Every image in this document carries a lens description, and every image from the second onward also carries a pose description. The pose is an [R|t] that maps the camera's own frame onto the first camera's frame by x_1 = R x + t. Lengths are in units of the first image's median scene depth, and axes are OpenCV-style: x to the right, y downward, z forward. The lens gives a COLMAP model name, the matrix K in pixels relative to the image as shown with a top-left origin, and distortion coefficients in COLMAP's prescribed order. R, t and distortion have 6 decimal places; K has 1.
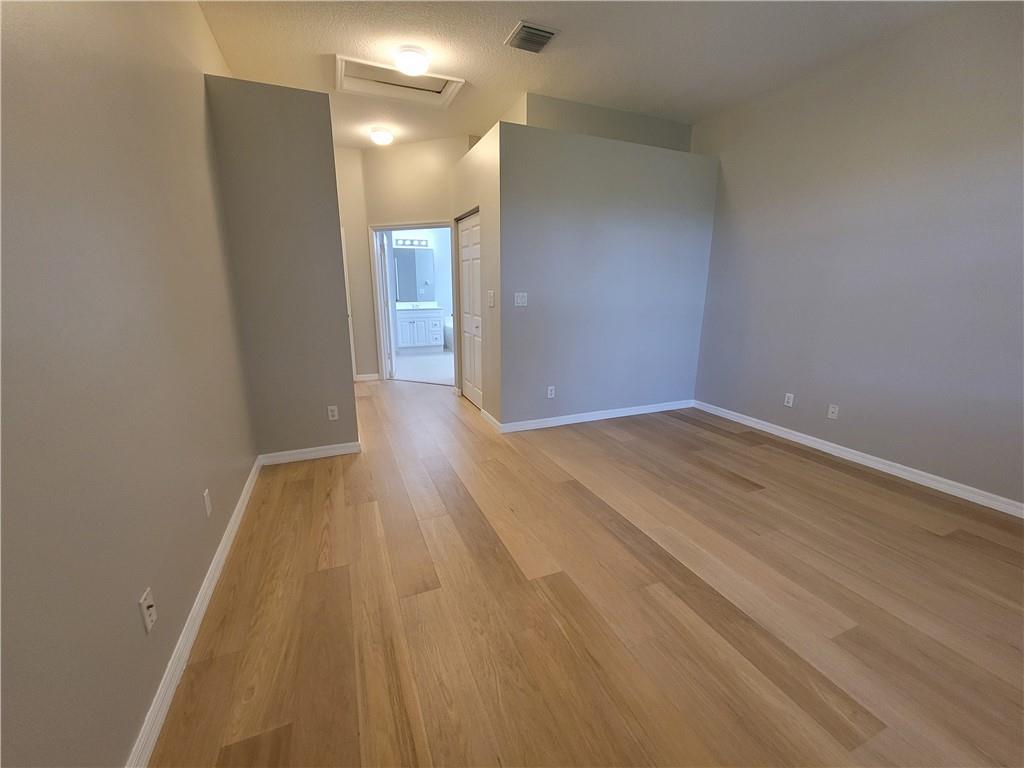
lens RADIAL K [[419.9, 0, 513.2], [0, 419.9, 382.9], [0, 0, 1]] dist [-0.007613, 0.002639]
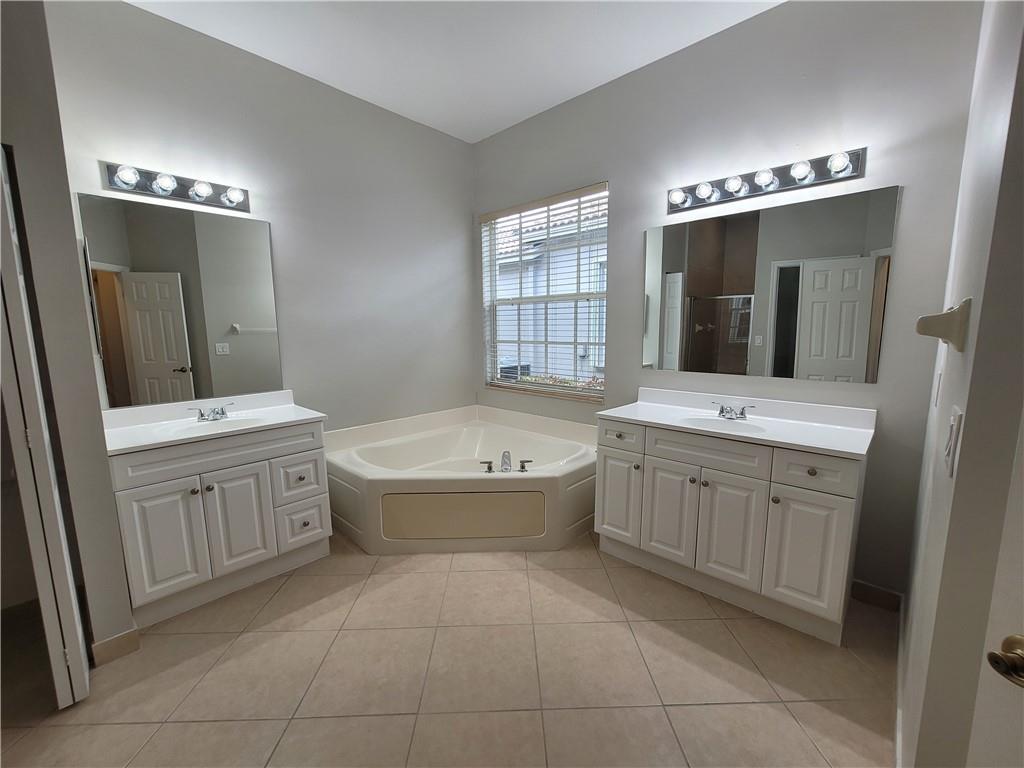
lens RADIAL K [[419.9, 0, 513.4], [0, 419.9, 387.5], [0, 0, 1]] dist [-0.007613, 0.002639]
pose [[0.905324, -0.063871, 0.419893, -0.150227], [0.101973, 0.992398, -0.068905, -0.145150], [-0.412299, 0.105199, 0.904954, 0.603525]]
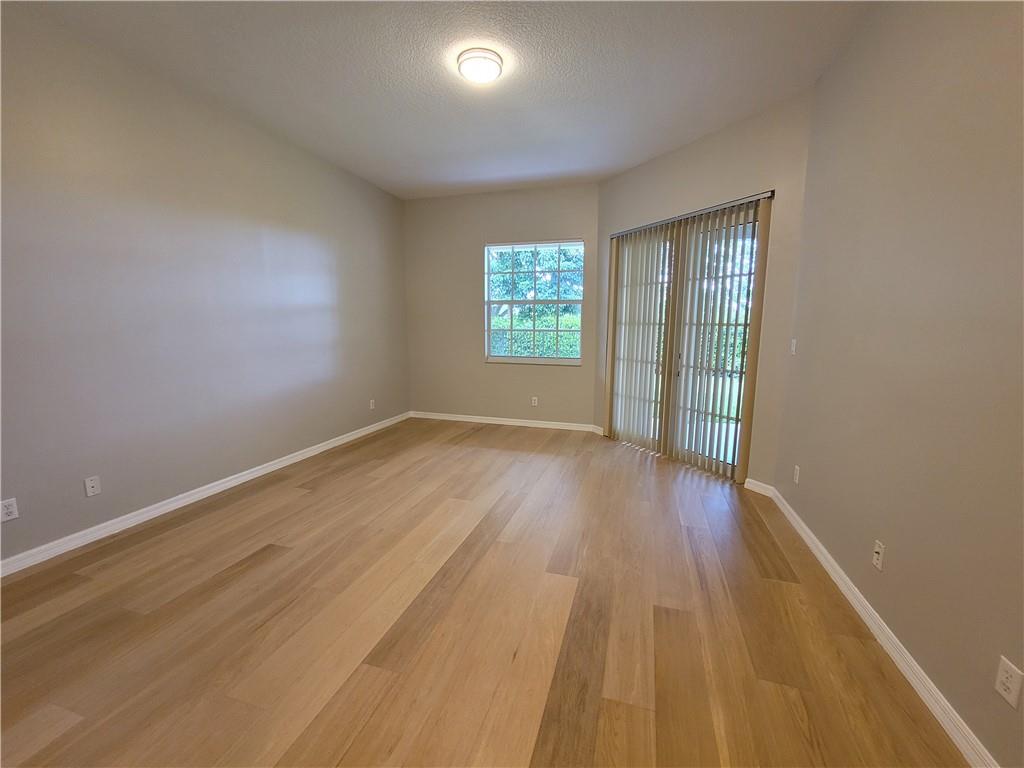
lens RADIAL K [[419.9, 0, 515.4], [0, 419.9, 383.6], [0, 0, 1]] dist [-0.007613, 0.002639]
pose [[-0.766435, -0.101881, 0.634190, -0.436632], [0.132804, 0.940872, 0.311645, -0.362811], [-0.628443, 0.323079, -0.707587, 1.495822]]
